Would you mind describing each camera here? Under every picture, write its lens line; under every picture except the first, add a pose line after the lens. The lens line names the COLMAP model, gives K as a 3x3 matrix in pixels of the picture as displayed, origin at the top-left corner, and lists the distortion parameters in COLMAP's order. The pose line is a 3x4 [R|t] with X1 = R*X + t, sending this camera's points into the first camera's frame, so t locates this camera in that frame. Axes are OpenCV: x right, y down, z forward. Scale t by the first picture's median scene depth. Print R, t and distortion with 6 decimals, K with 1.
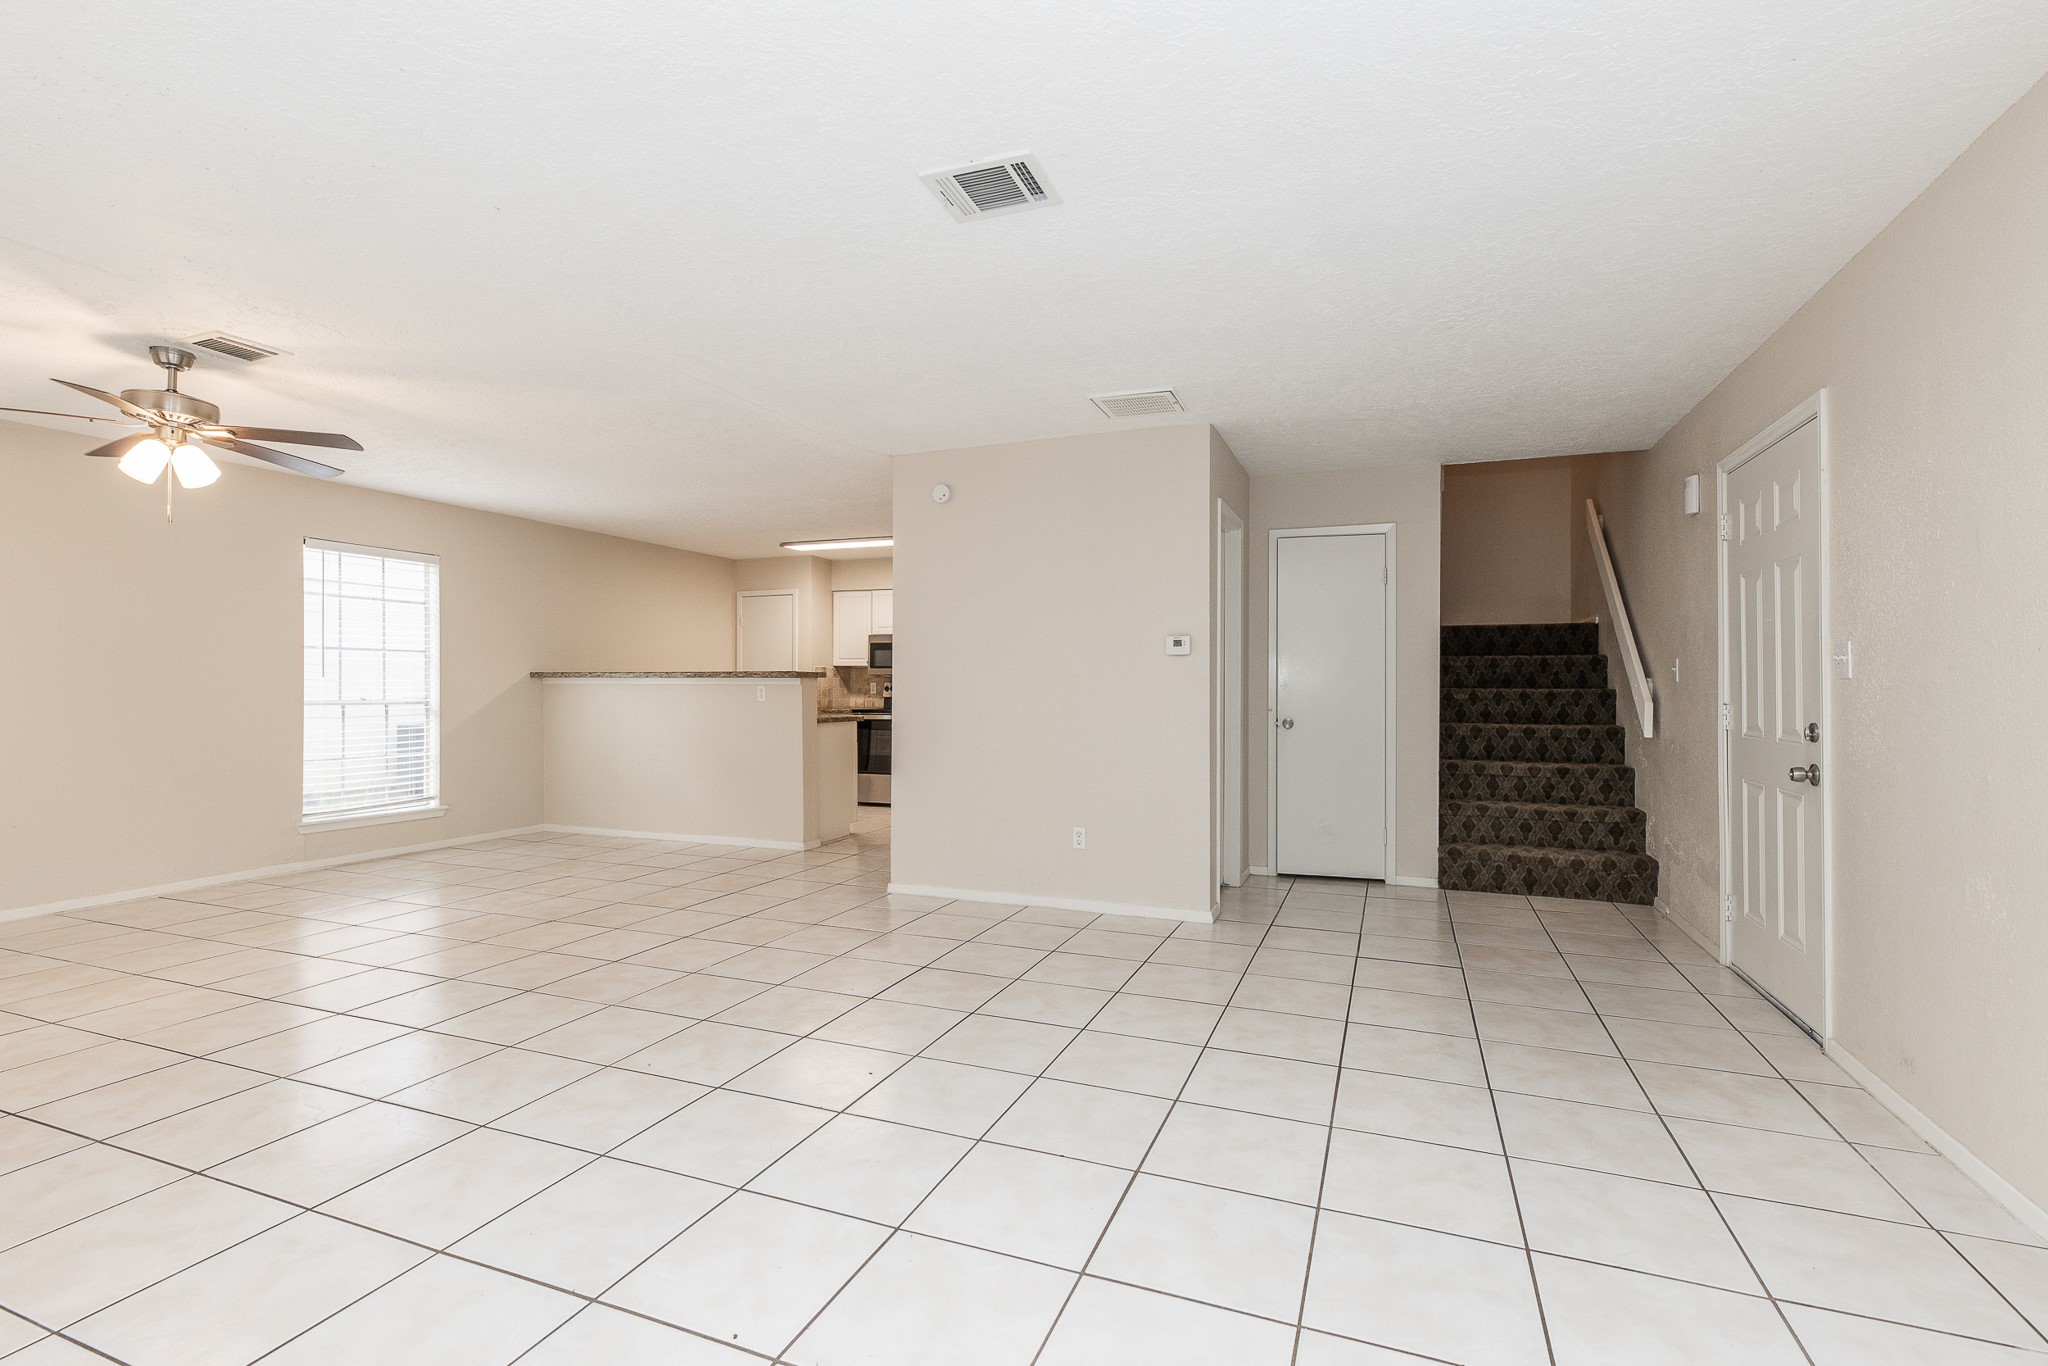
lens RADIAL K [[925.1, 0, 1034.5], [0, 925.1, 682.1], [0, 0, 1]] dist [0.002266, -0.000305]
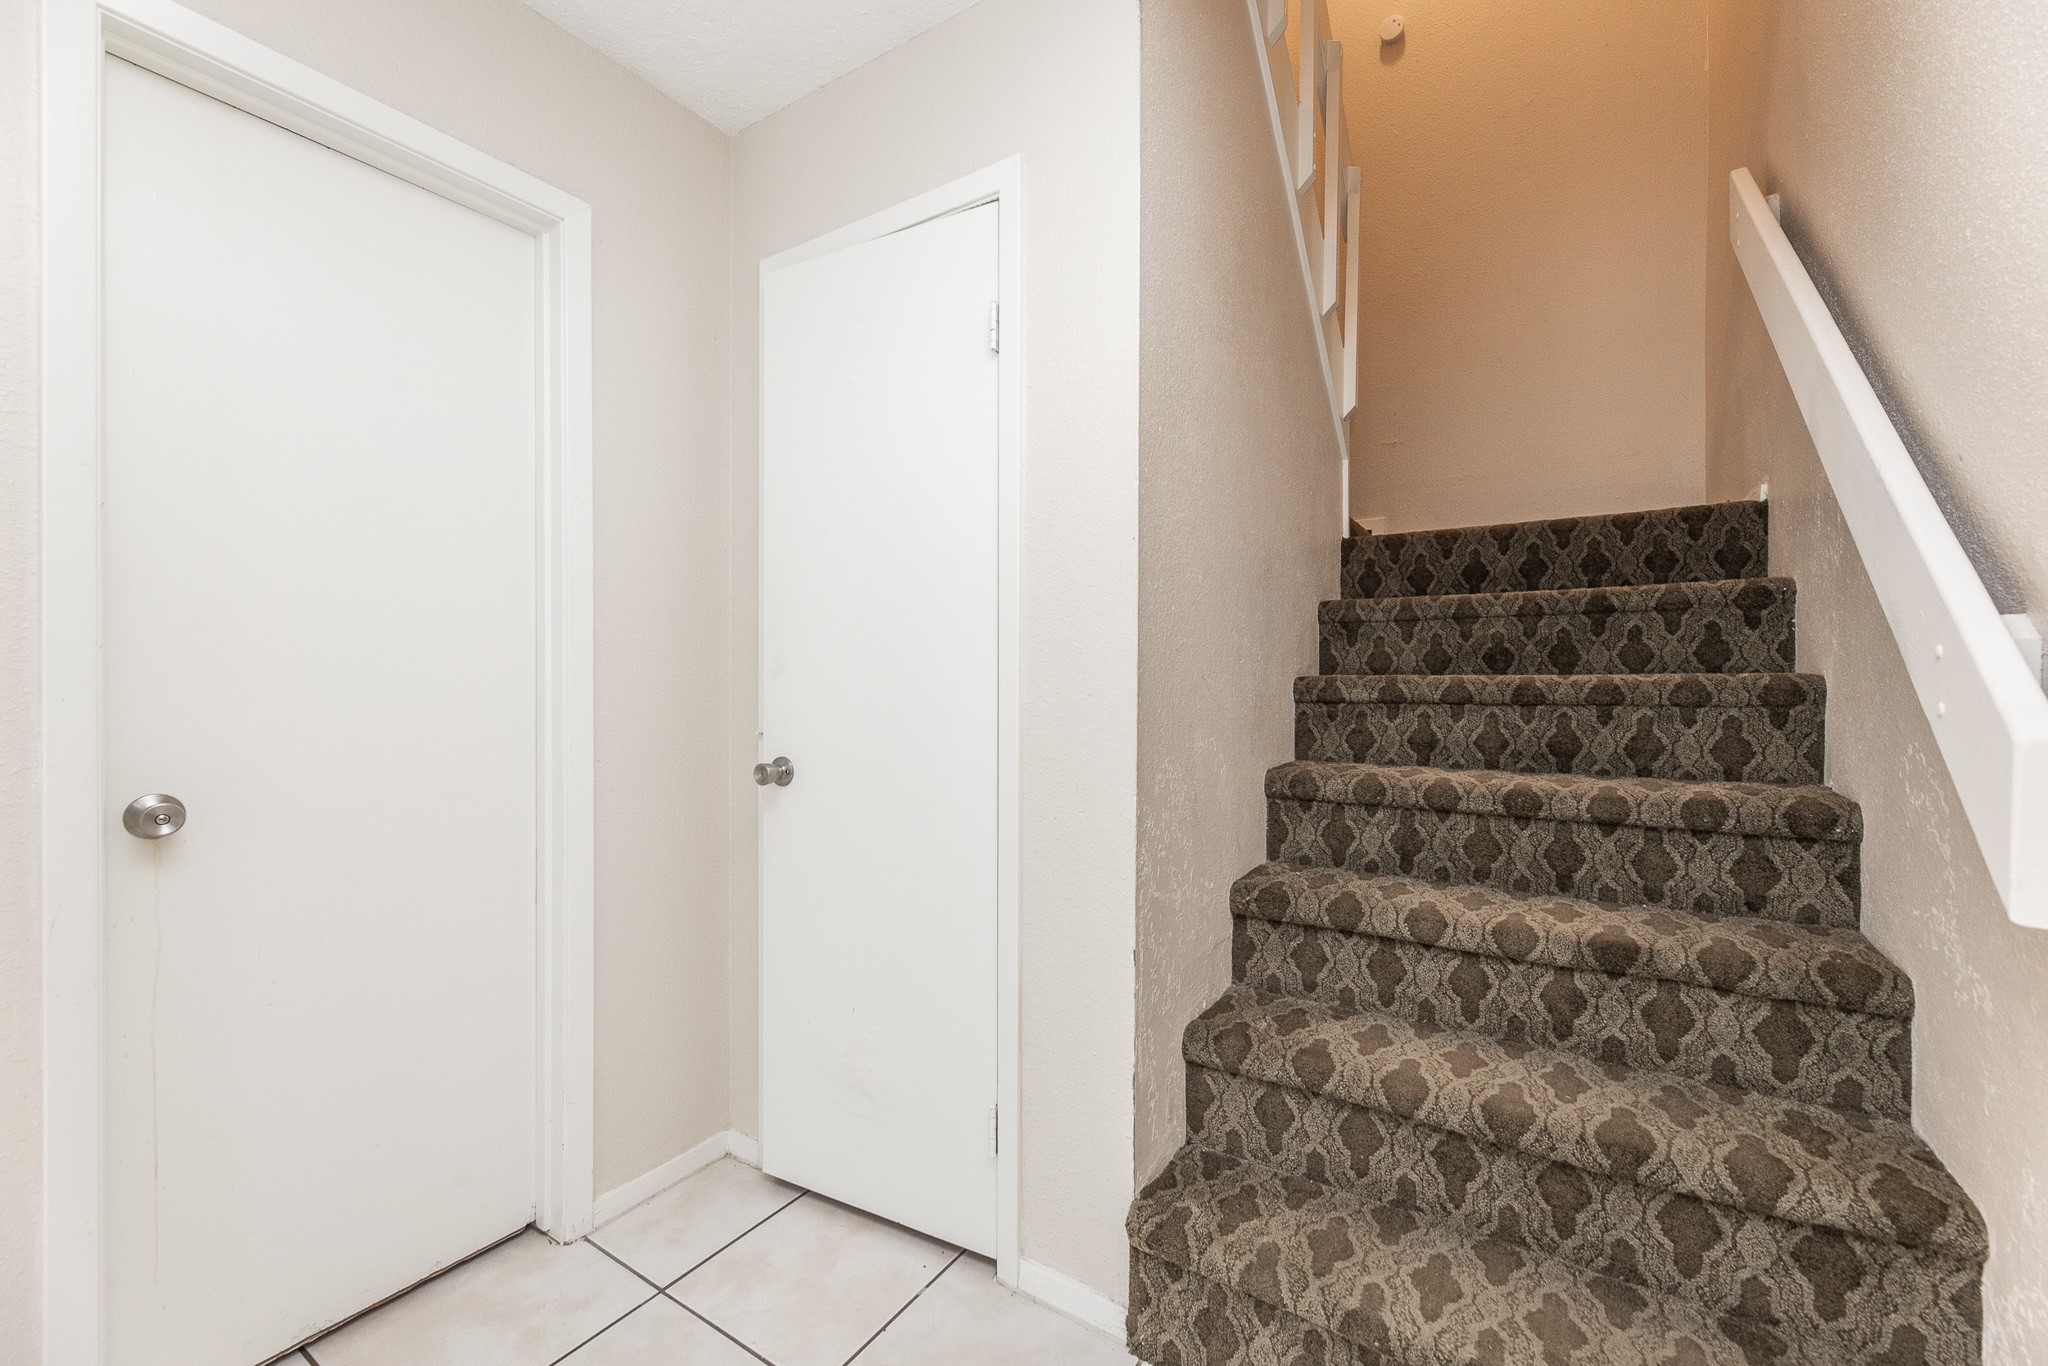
lens RADIAL K [[819.6, 0, 1027.4], [0, 819.6, 686.2], [0, 0, 1]] dist [-0.003581, 0.001204]
pose [[0.979551, -0.002447, -0.201183, 0.404113], [0.004981, 0.999914, 0.012092, 0.006845], [0.201136, -0.012847, 0.979479, 0.650556]]
